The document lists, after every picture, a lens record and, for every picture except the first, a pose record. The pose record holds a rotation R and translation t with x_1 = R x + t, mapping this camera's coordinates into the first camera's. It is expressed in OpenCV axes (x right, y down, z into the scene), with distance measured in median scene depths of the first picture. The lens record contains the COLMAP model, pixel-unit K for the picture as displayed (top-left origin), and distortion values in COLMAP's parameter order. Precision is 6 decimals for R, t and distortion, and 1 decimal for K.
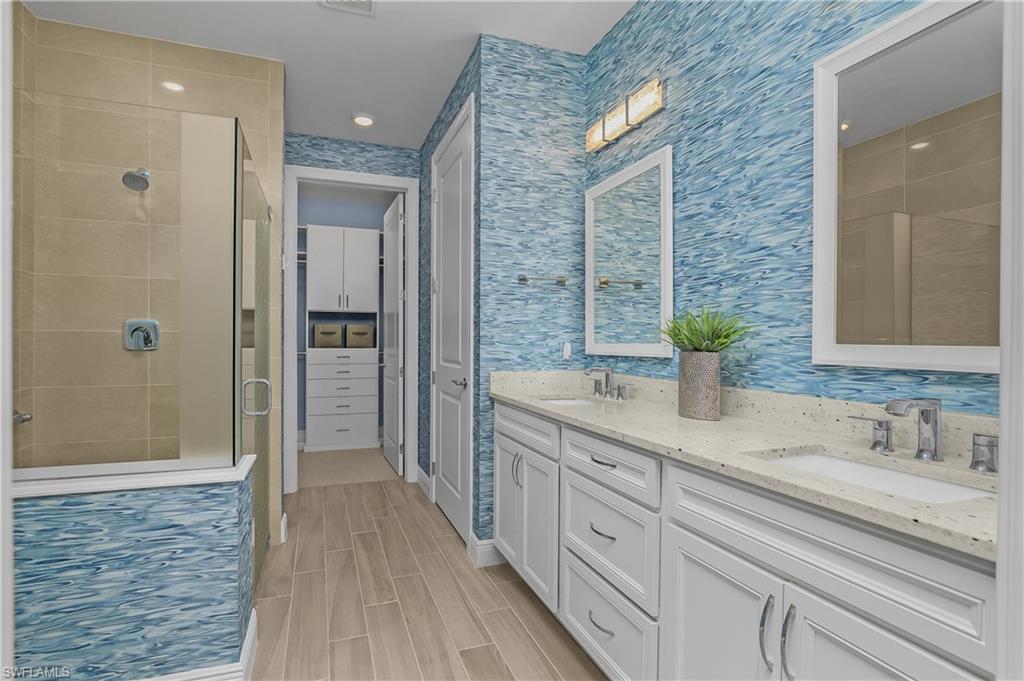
lens RADIAL K [[508.2, 0, 512.5], [0, 508.2, 343.9], [0, 0, 1]] dist [-0.024202, 0.000936]
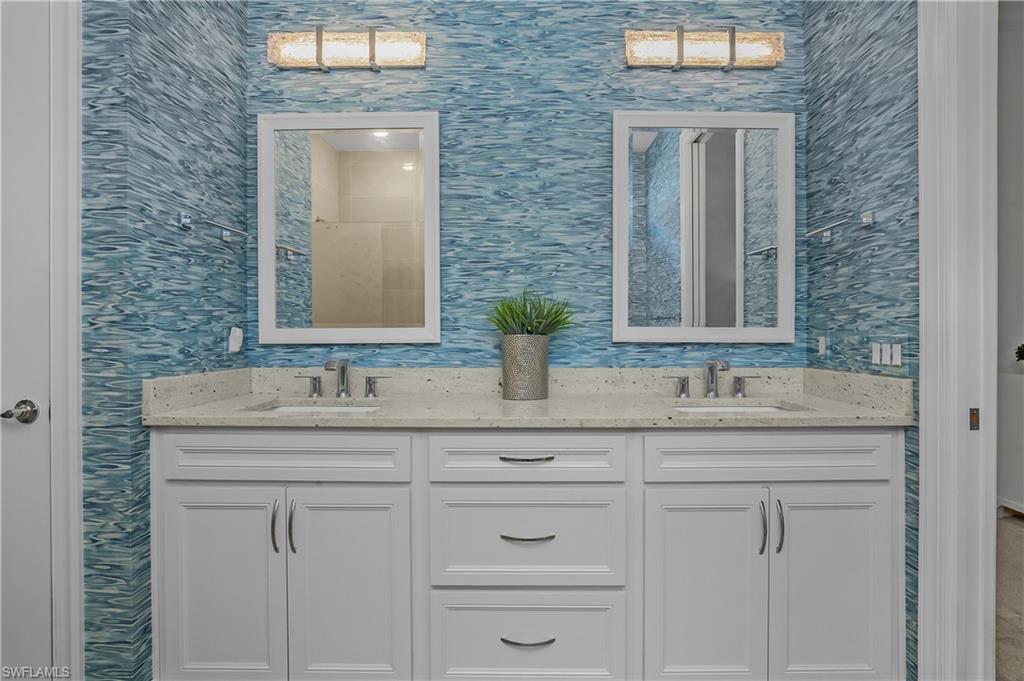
lens RADIAL K [[508.2, 0, 513.6], [0, 508.2, 333.5], [0, 0, 1]] dist [-0.024202, 0.000936]
pose [[0.359716, -0.007797, 0.933029, -0.612126], [0.007970, 0.999954, 0.005283, 0.007671], [-0.933028, 0.005536, 0.359762, 0.657264]]
